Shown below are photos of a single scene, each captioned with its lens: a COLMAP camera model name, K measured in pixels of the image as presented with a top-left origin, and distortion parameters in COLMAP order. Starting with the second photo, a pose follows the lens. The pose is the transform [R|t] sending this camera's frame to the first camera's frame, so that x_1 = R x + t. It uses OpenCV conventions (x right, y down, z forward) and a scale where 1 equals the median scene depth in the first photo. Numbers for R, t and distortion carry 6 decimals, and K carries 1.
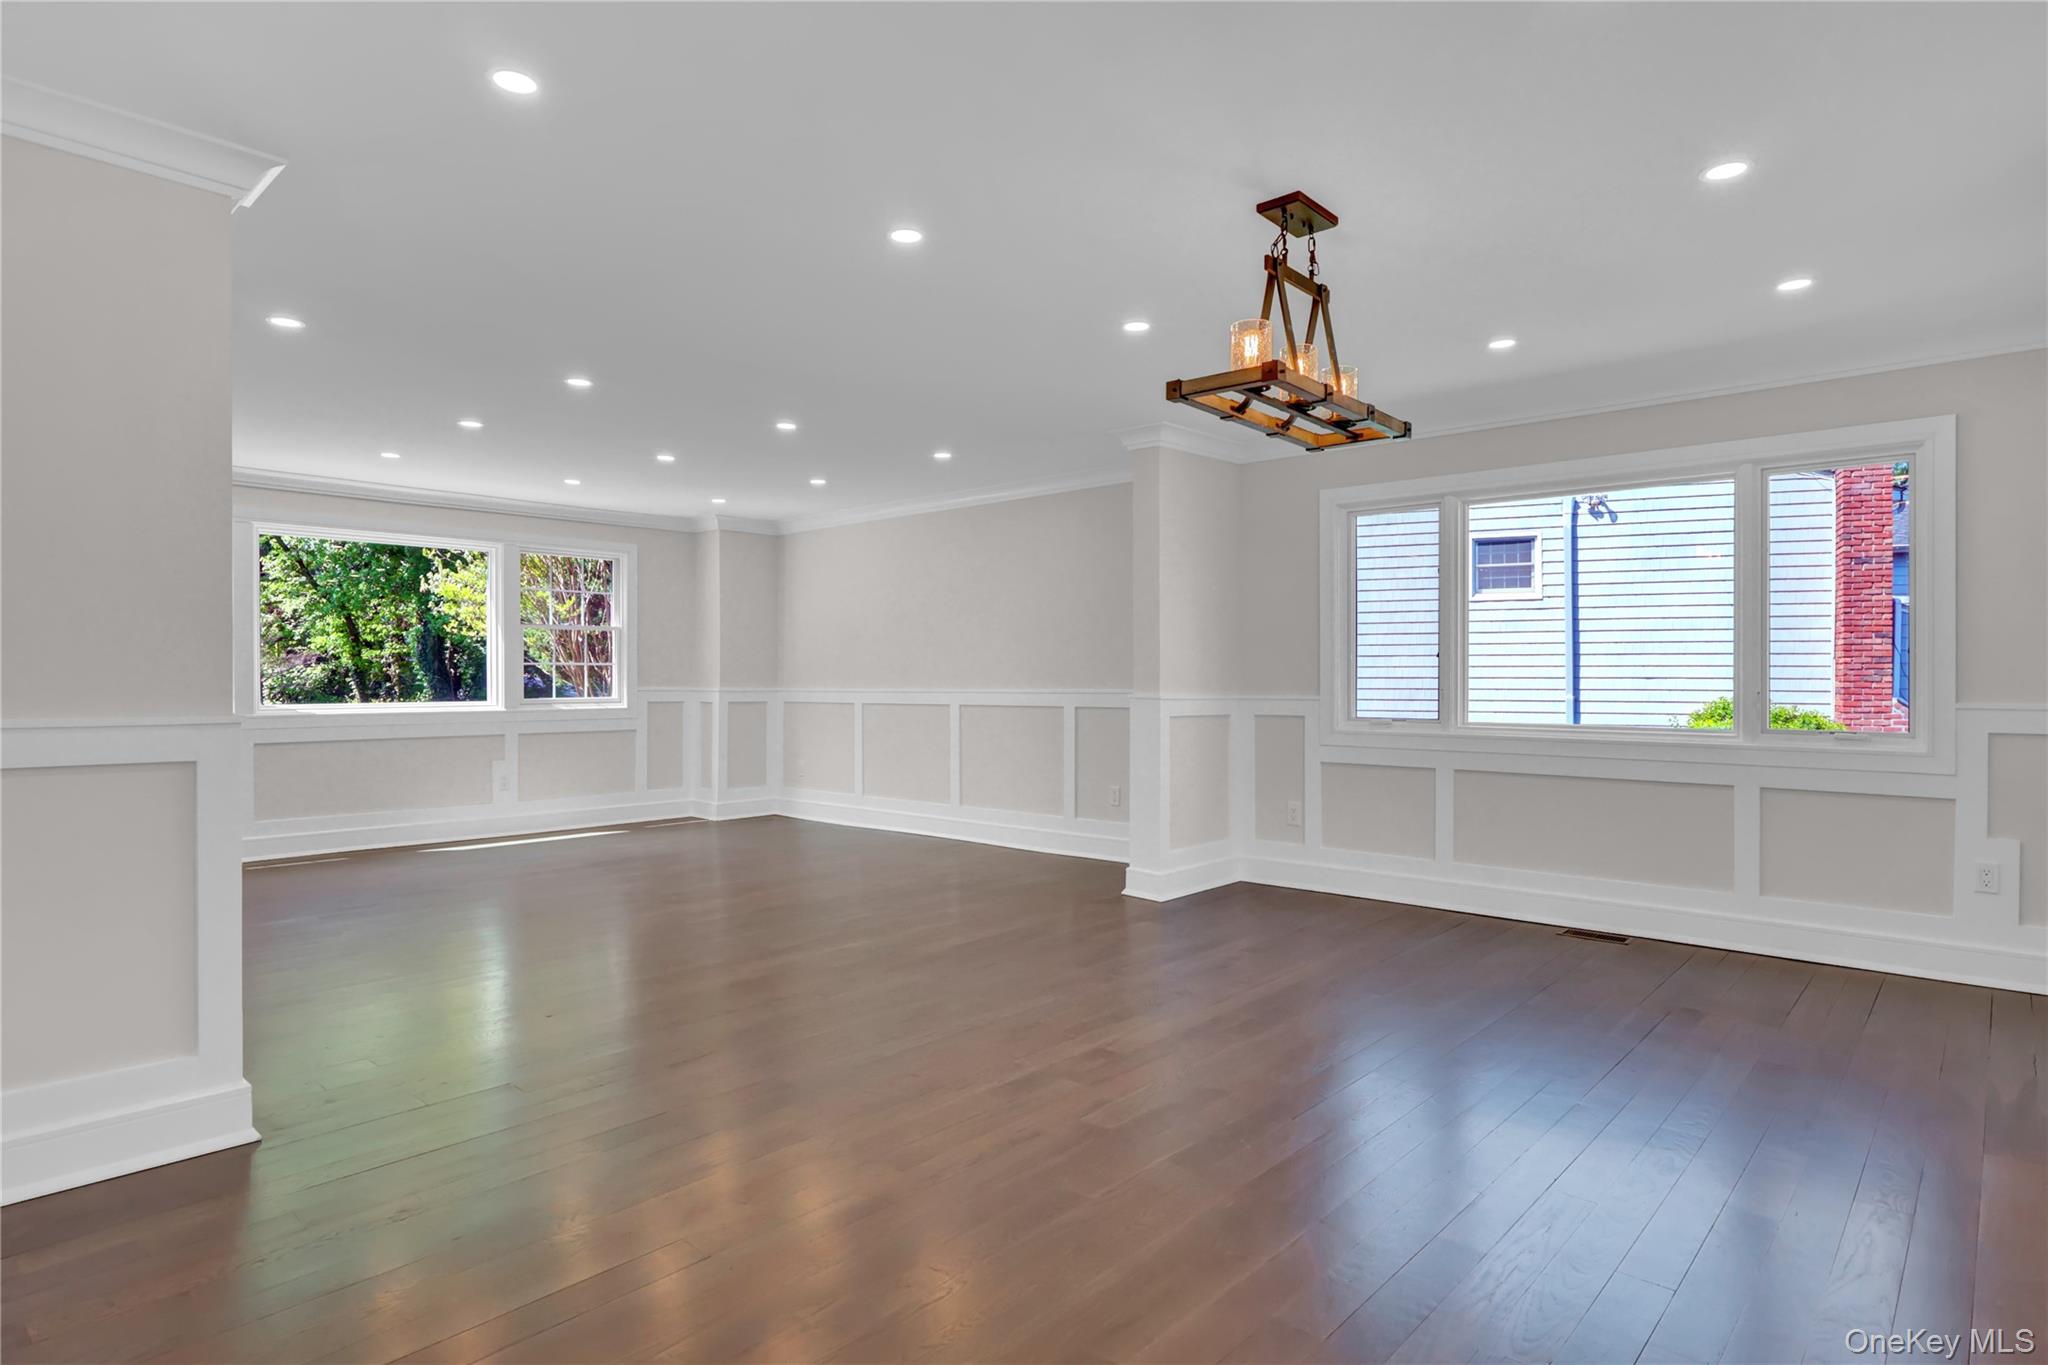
lens RADIAL K [[1094.0, 0, 1018.6], [0, 1094.0, 676.6], [0, 0, 1]] dist [-0.005173, 0.002962]
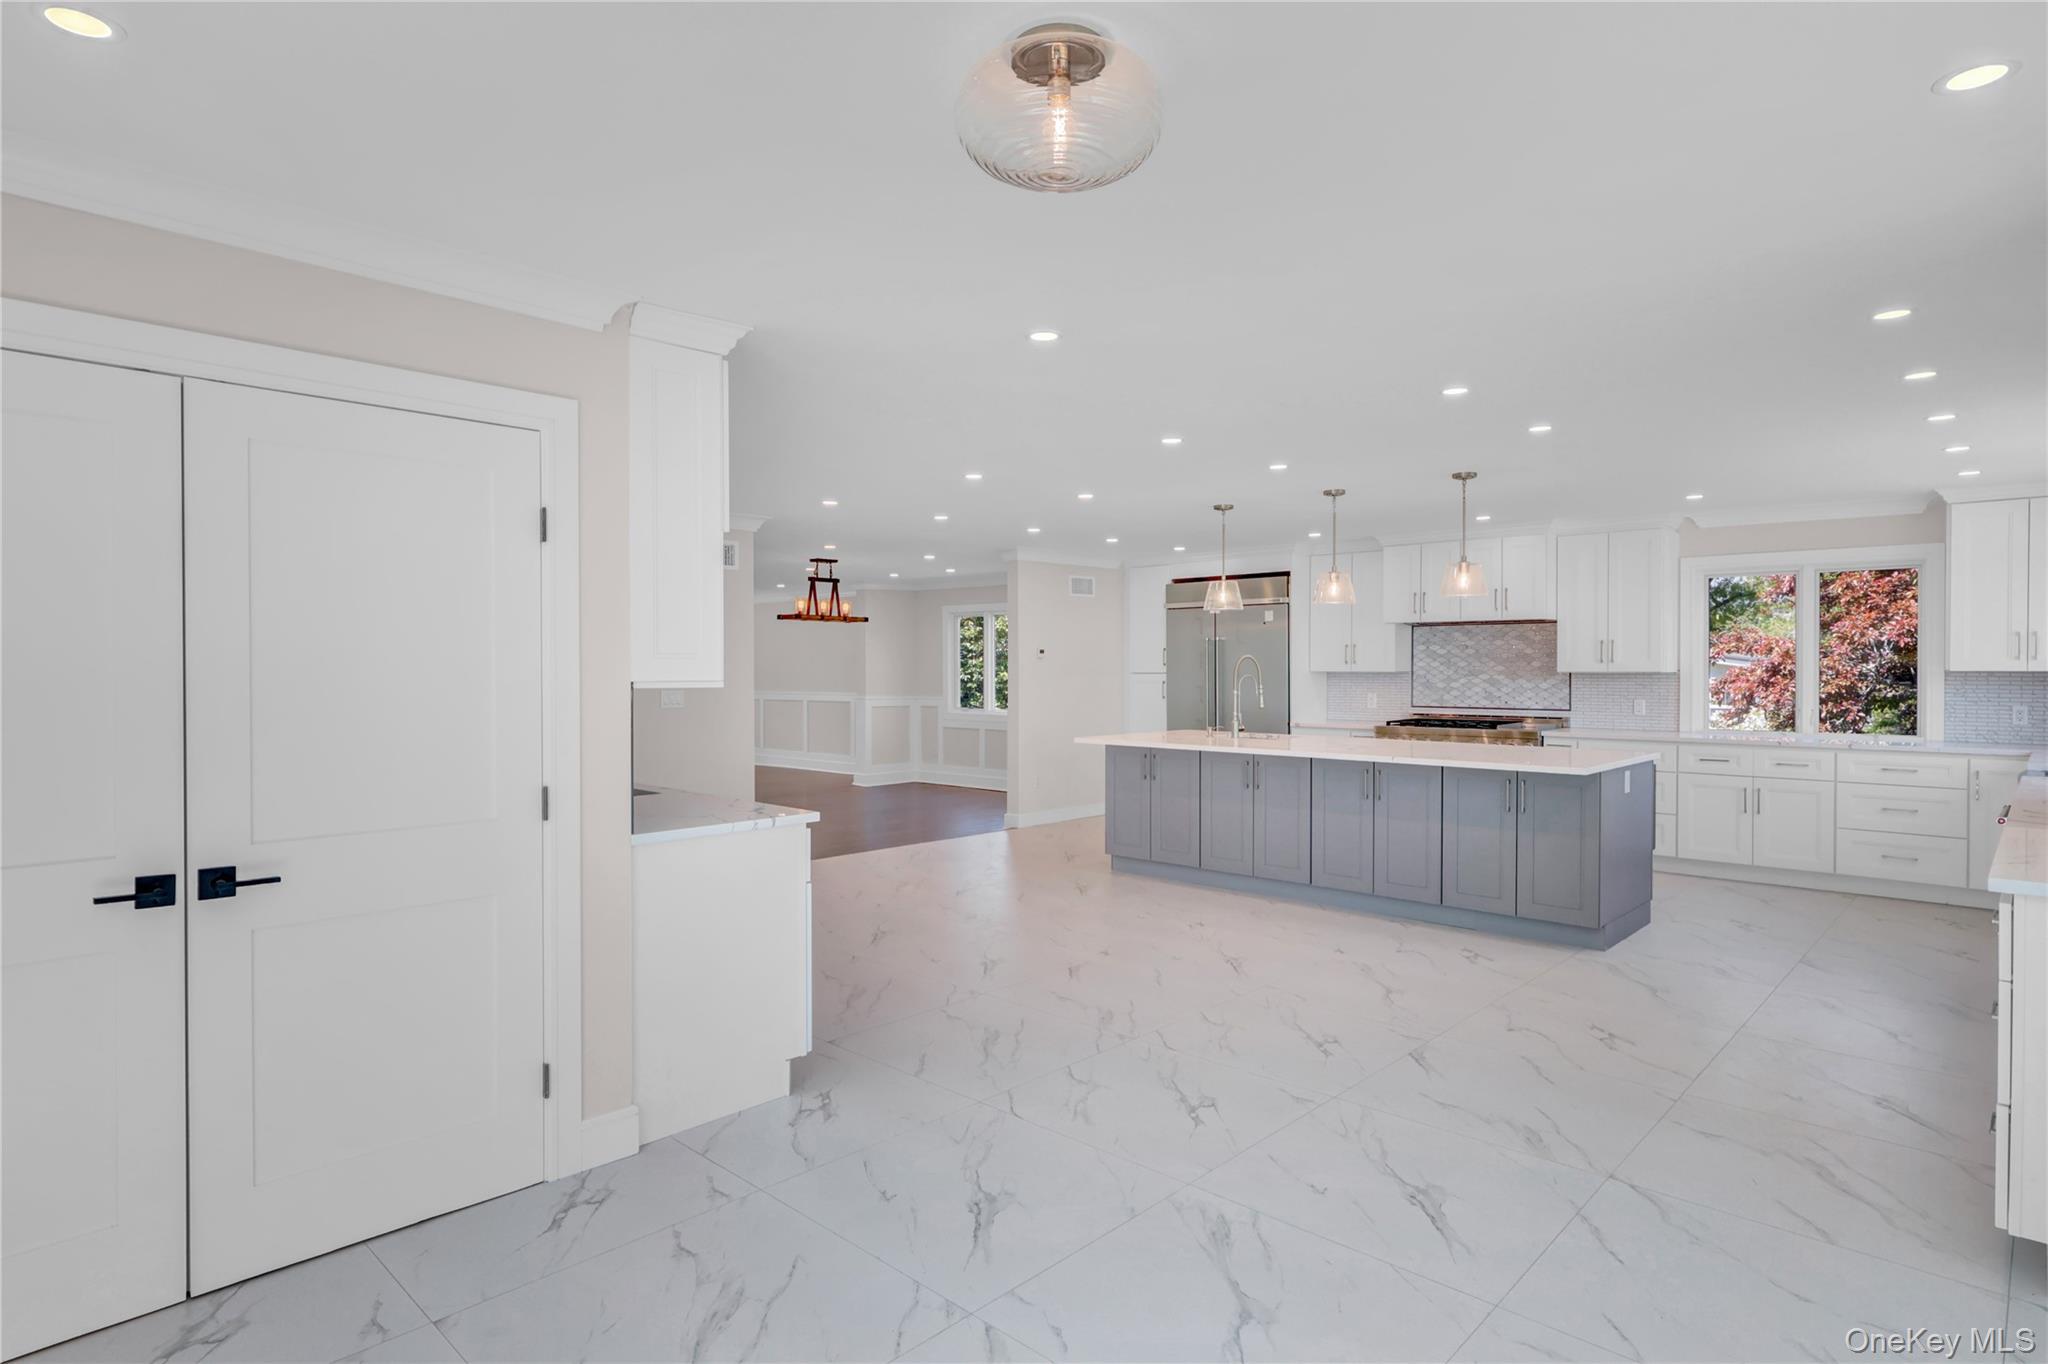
lens RADIAL K [[1094.0, 0, 1027.1], [0, 1094.0, 690.1], [0, 0, 1]] dist [-0.005173, 0.002962]
pose [[0.999888, 0.000787, -0.014979, 0.331263], [-0.000485, 0.999797, 0.020127, -0.029823], [0.014991, -0.020118, 0.999685, -0.855346]]
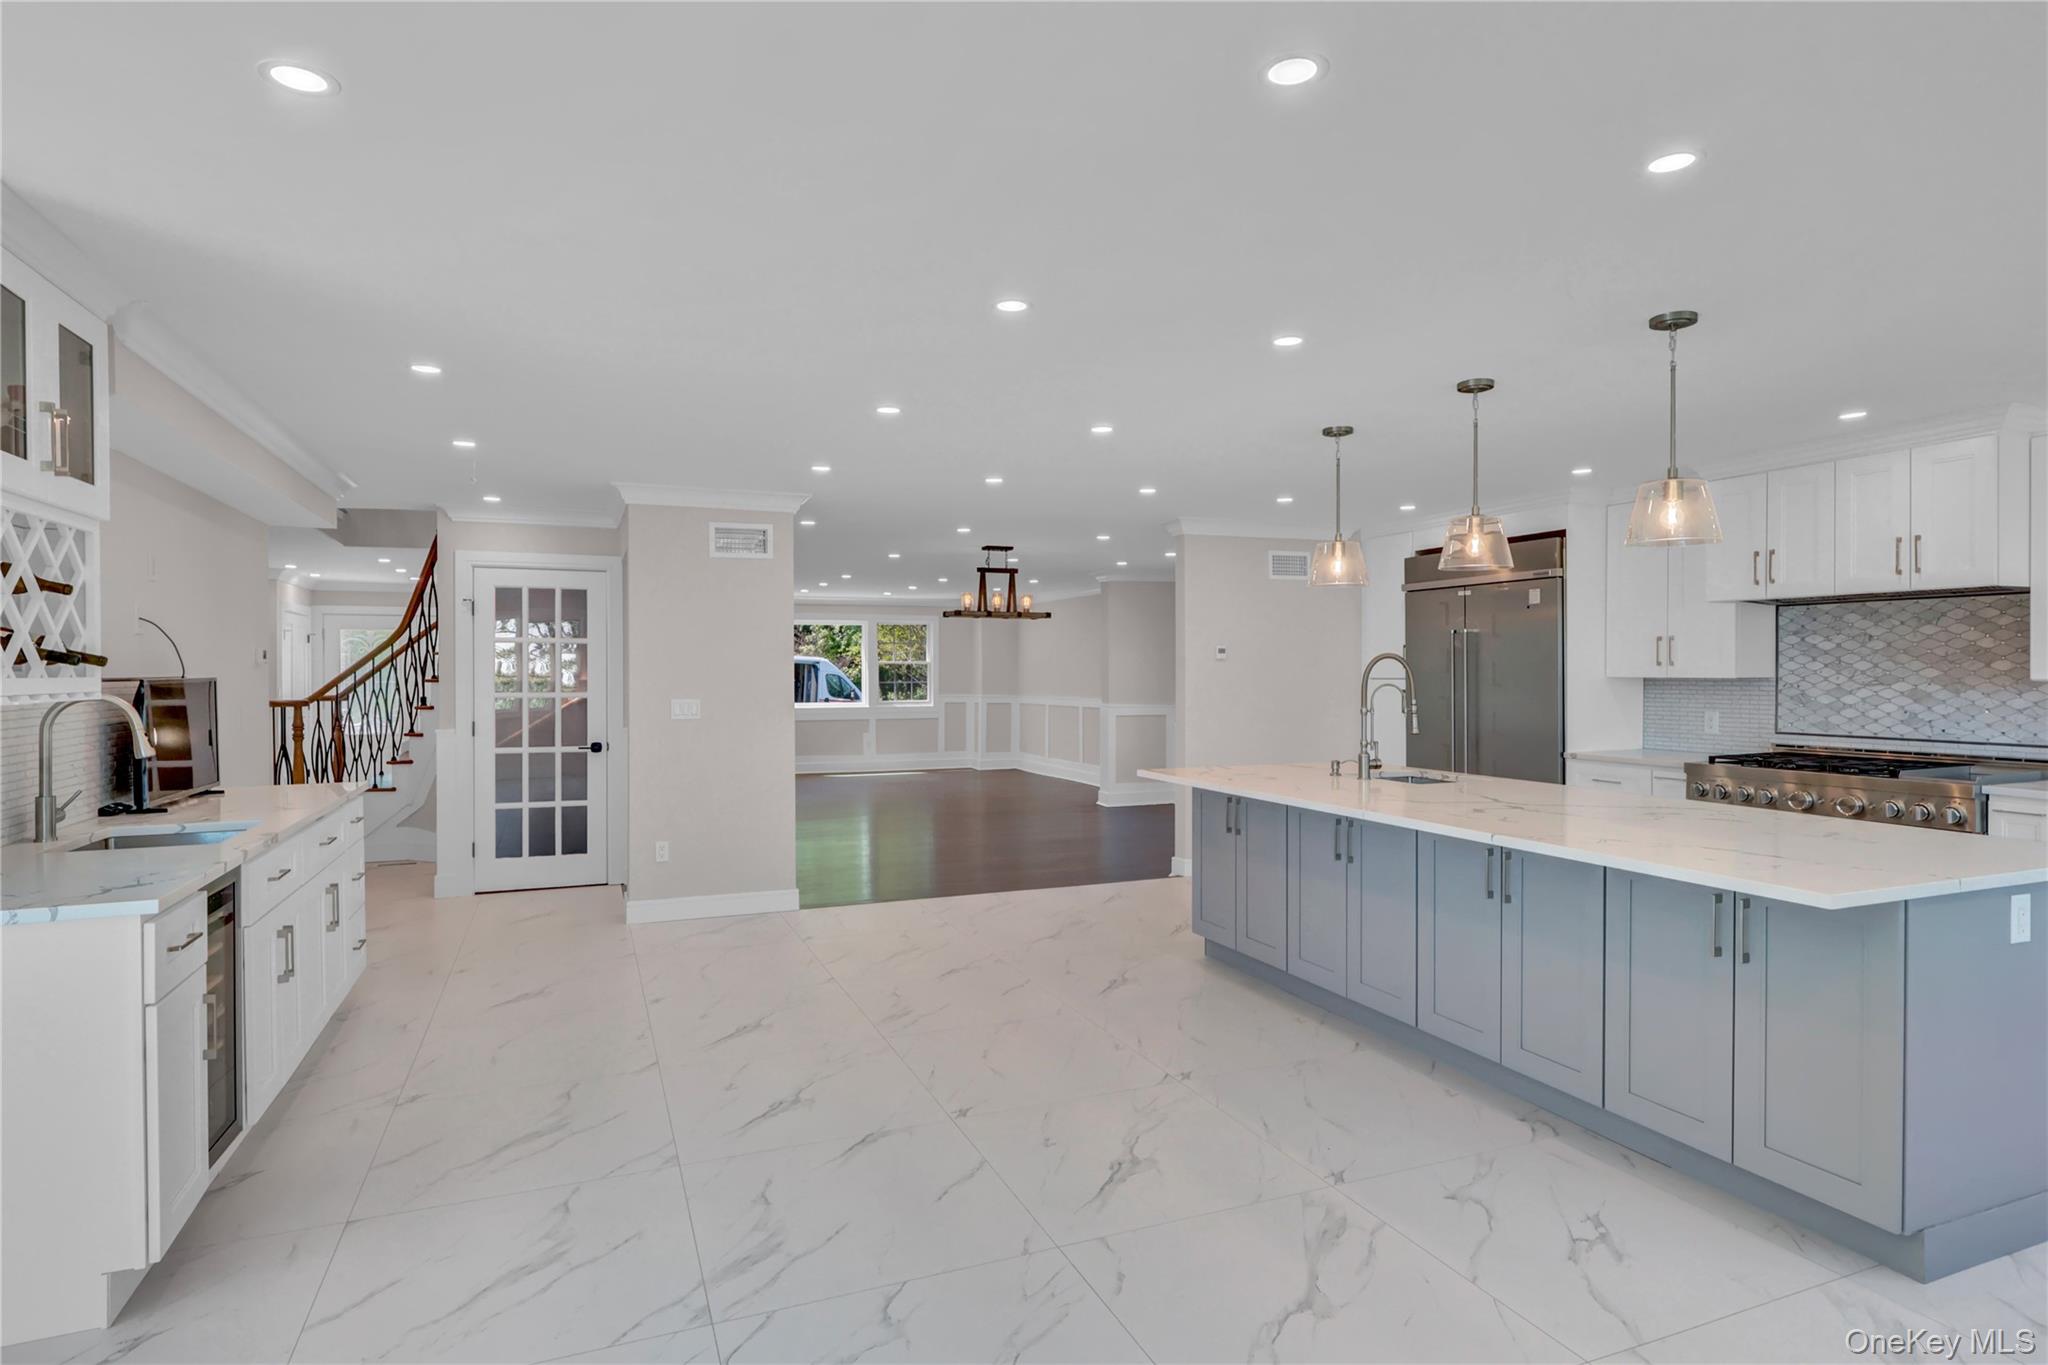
lens RADIAL K [[1094.0, 0, 1029.2], [0, 1094.0, 688.5], [0, 0, 1]] dist [-0.005173, 0.002962]
pose [[0.905425, 0.006142, -0.424461, 0.561672], [0.001141, 0.999856, 0.016903, -0.031795], [0.424504, -0.015789, 0.905288, -0.587448]]
